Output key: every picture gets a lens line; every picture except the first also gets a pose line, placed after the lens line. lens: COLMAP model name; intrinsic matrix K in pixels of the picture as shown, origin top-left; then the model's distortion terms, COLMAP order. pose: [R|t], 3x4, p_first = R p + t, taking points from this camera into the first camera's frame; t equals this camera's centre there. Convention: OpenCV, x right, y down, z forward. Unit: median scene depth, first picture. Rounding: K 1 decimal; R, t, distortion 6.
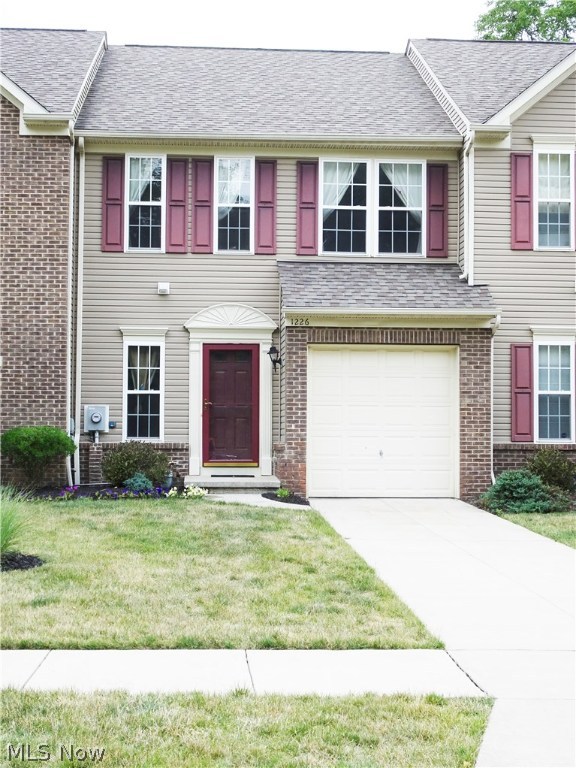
lens RADIAL K [[1115.3, 0, 288.0], [0, 1115.3, 384.0], [0, 0, 1]] dist [0.005195, -0.019458]
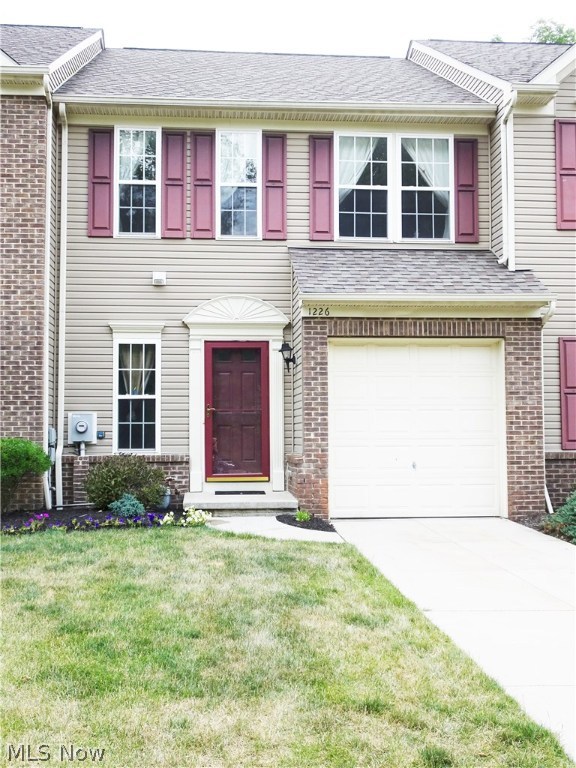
lens RADIAL K [[861.7, 0, 288.0], [0, 861.7, 384.0], [0, 0, 1]] dist [-0.005980, 0.008488]
pose [[0.999792, -0.009097, 0.018255, -0.024369], [0.009379, 0.999837, -0.015422, 0.008925], [-0.018111, 0.015590, 0.999714, 0.335542]]
